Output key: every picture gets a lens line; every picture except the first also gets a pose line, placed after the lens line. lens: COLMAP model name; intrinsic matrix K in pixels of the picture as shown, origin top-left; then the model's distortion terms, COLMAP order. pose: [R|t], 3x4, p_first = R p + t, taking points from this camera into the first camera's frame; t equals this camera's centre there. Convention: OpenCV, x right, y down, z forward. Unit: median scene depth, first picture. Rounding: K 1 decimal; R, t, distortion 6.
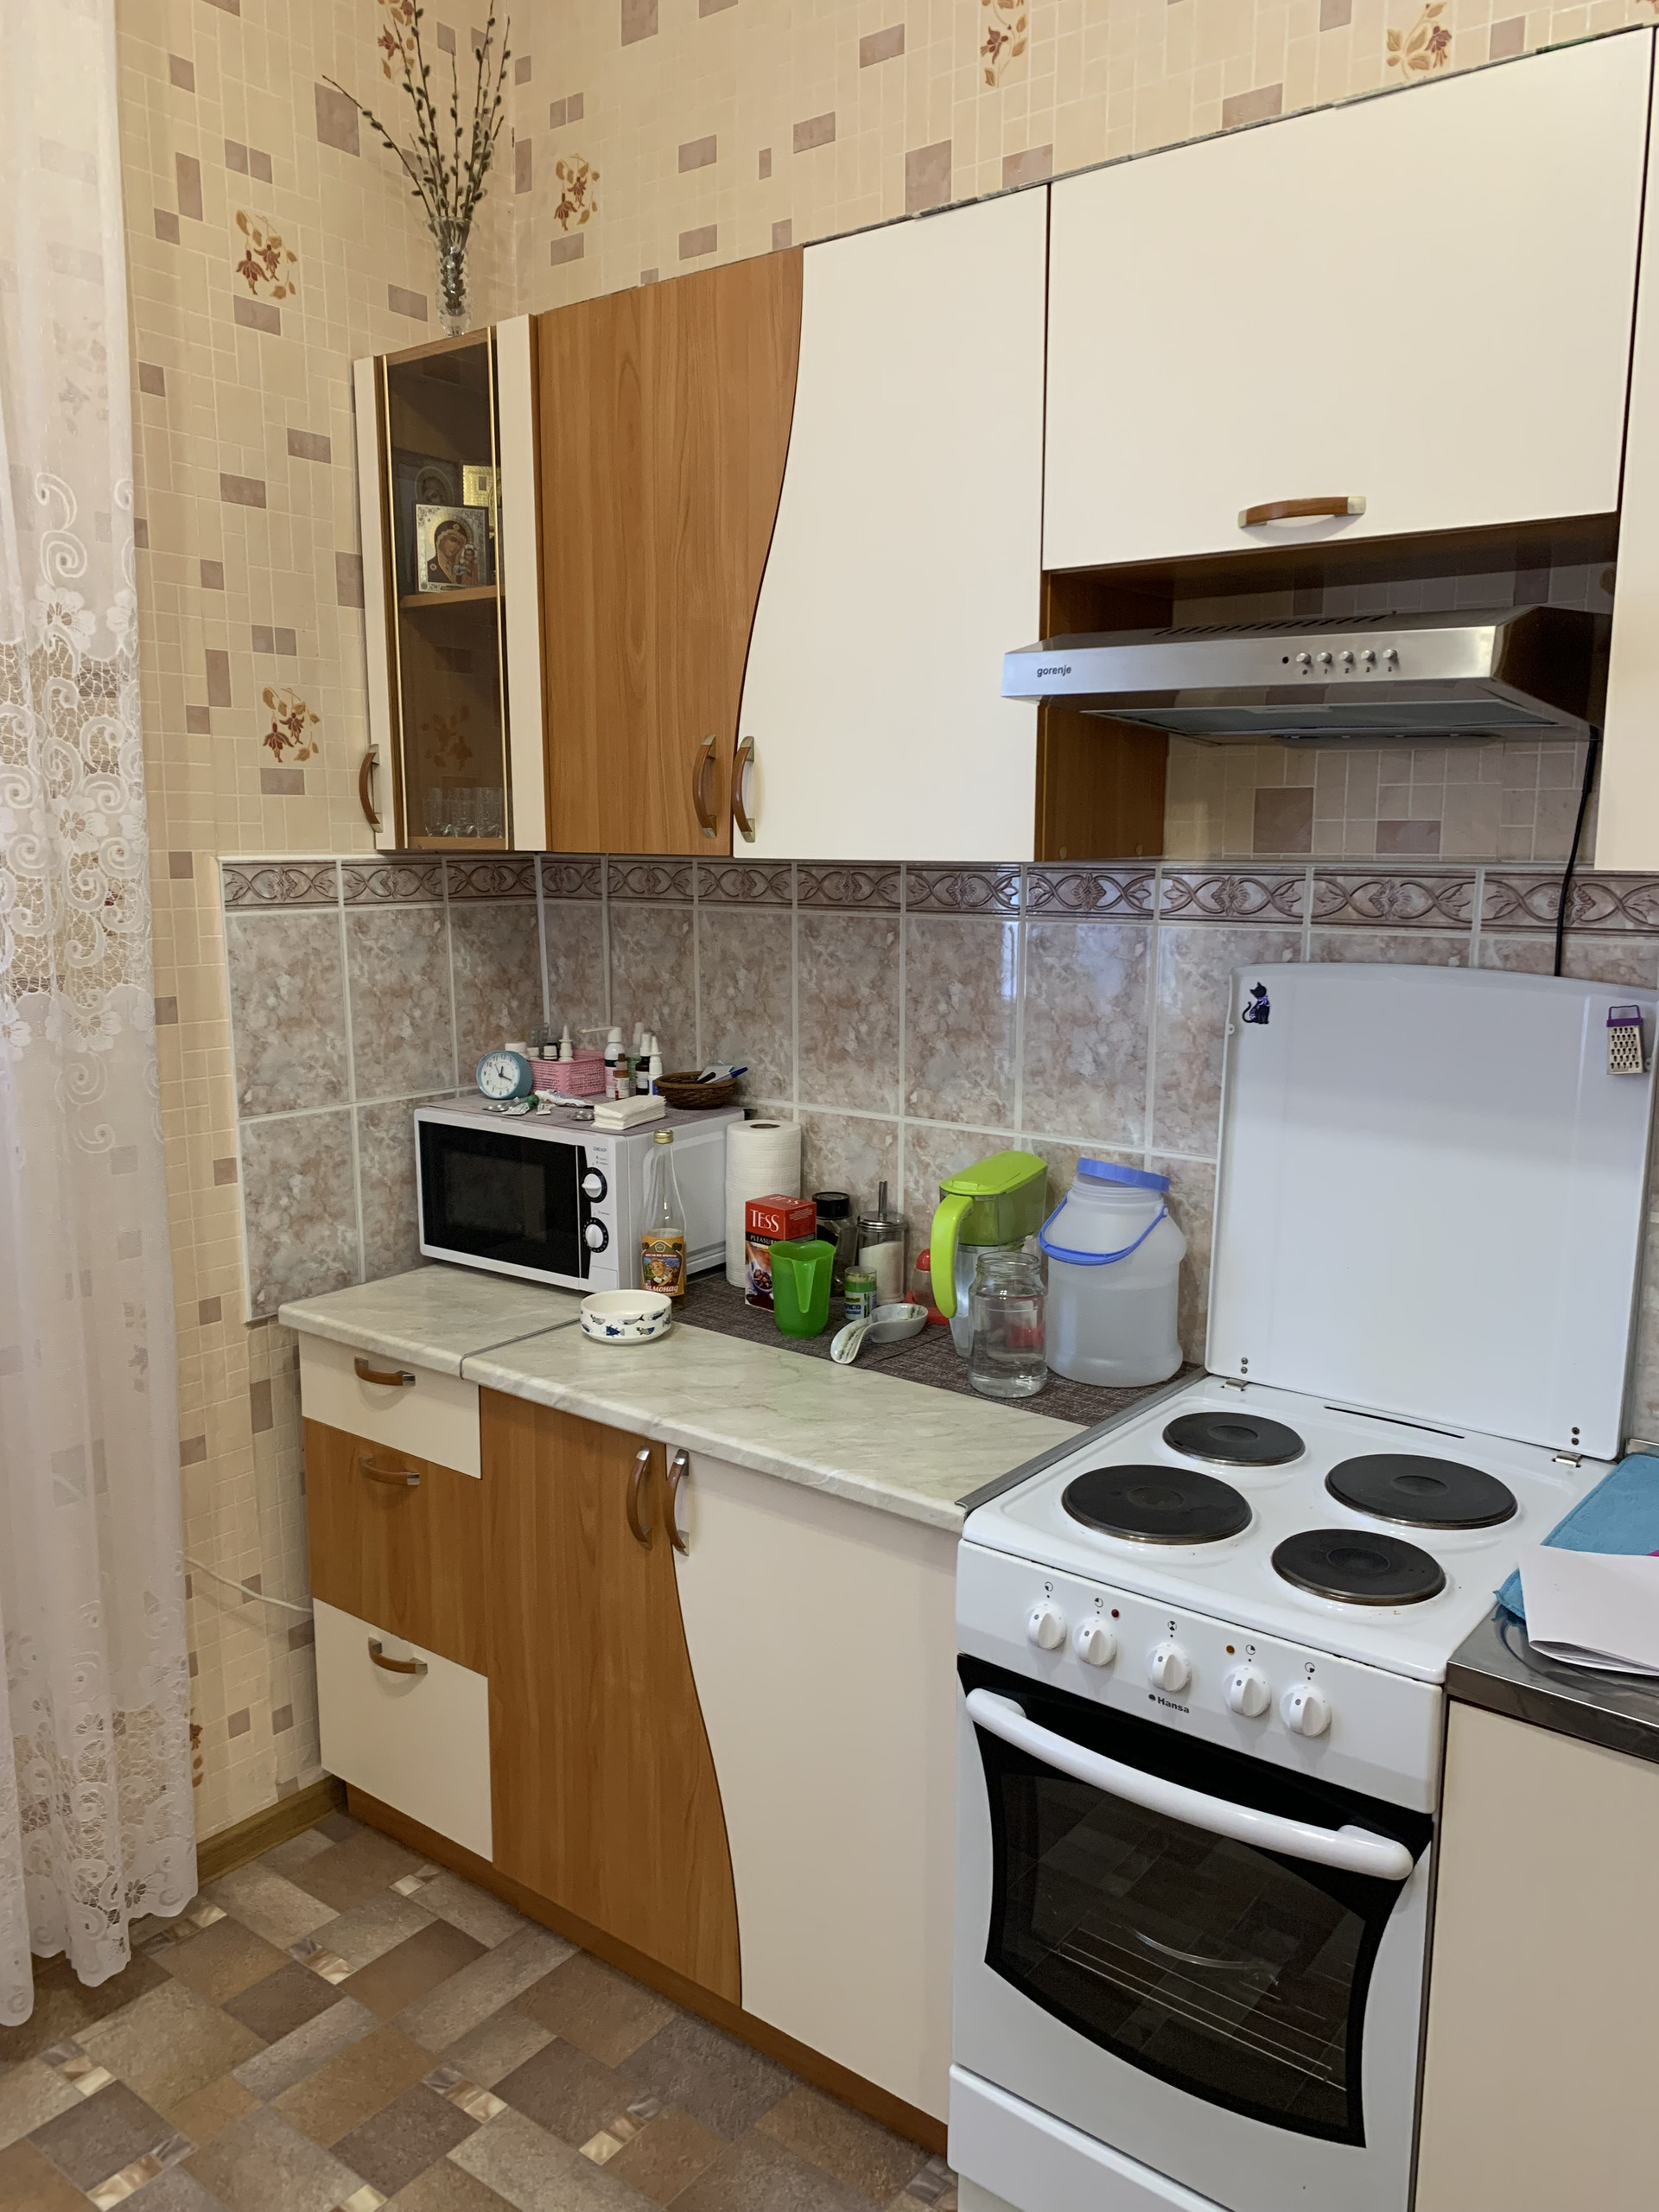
lens RADIAL K [[1683.5, 0, 841.9], [0, 1683.5, 1108.9], [0, 0, 1]] dist [0.039573, -0.050006]
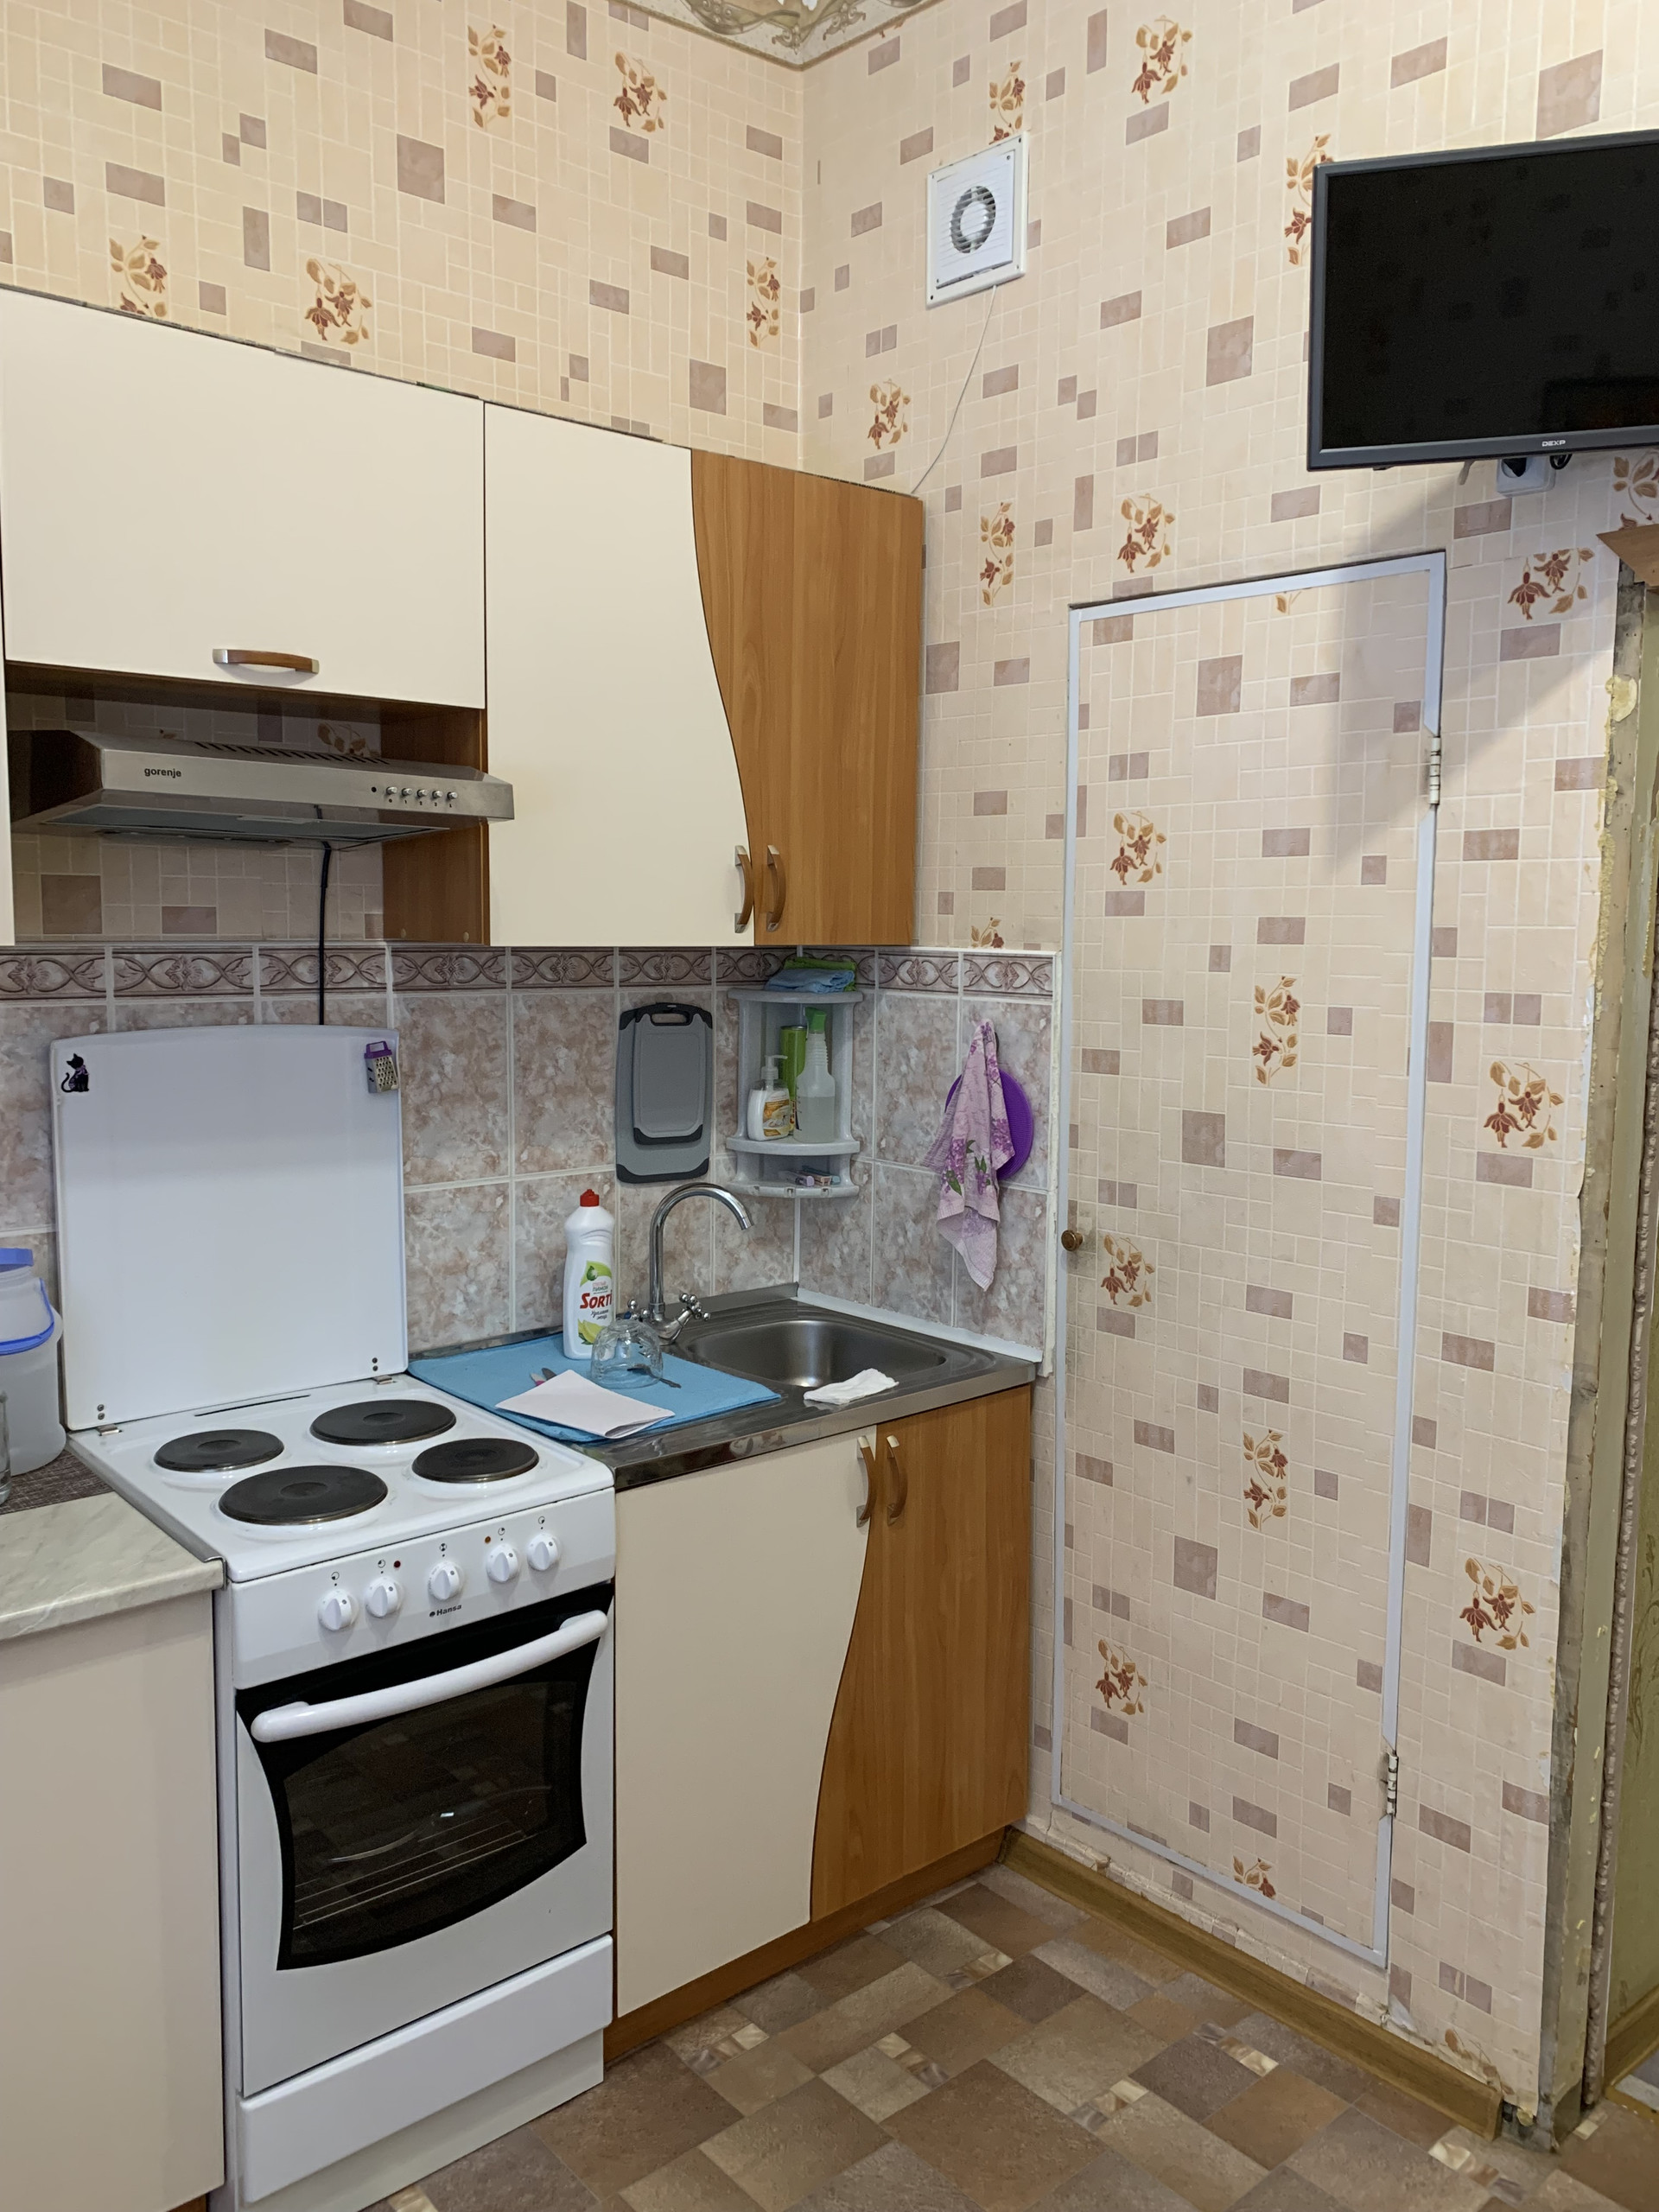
lens RADIAL K [[1683.5, 0, 822.3], [0, 1683.5, 1087.5], [0, 0, 1]] dist [0.039573, -0.050006]
pose [[0.192781, -0.100200, 0.976112, -0.967807], [0.148013, 0.986360, 0.072019, -0.082725], [-0.970014, 0.130593, 0.204983, 0.436053]]
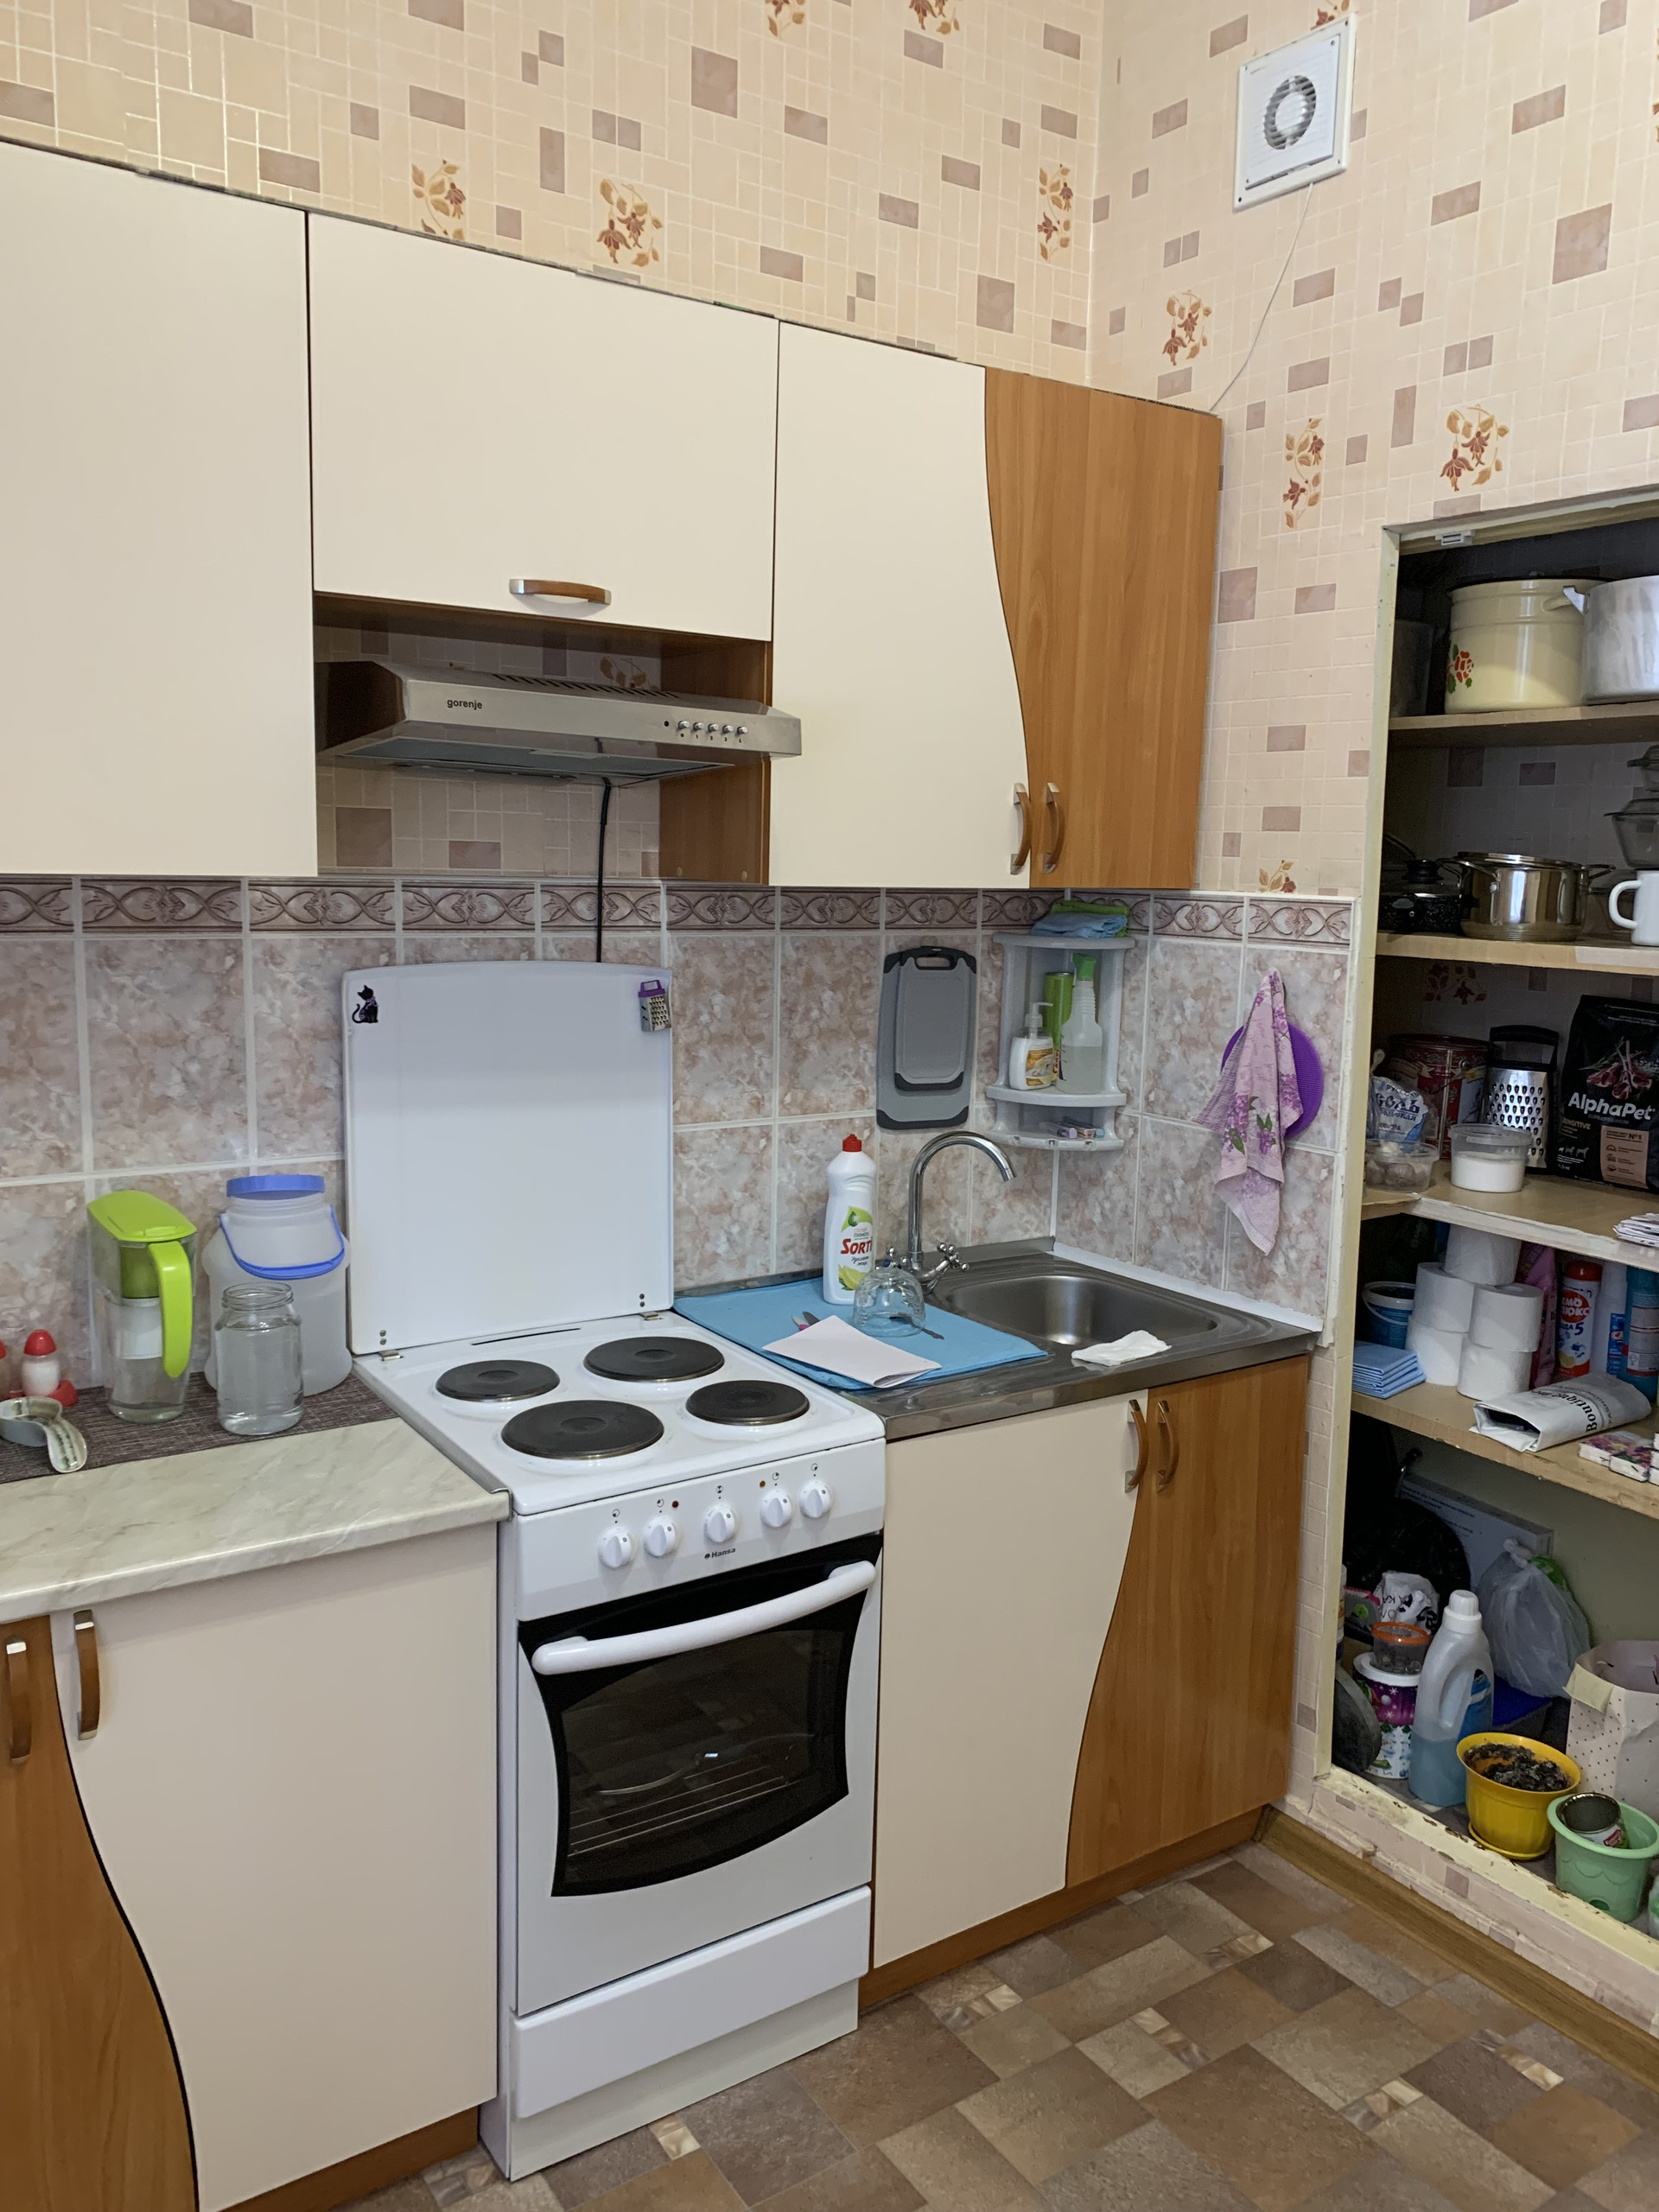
lens RADIAL K [[1683.5, 0, 831.0], [0, 1683.5, 1090.1], [0, 0, 1]] dist [0.039573, -0.050006]
pose [[0.314292, -0.126068, 0.940918, -0.938578], [0.130995, 0.987421, 0.088542, -0.088788], [-0.940245, 0.095428, 0.326853, 0.499552]]
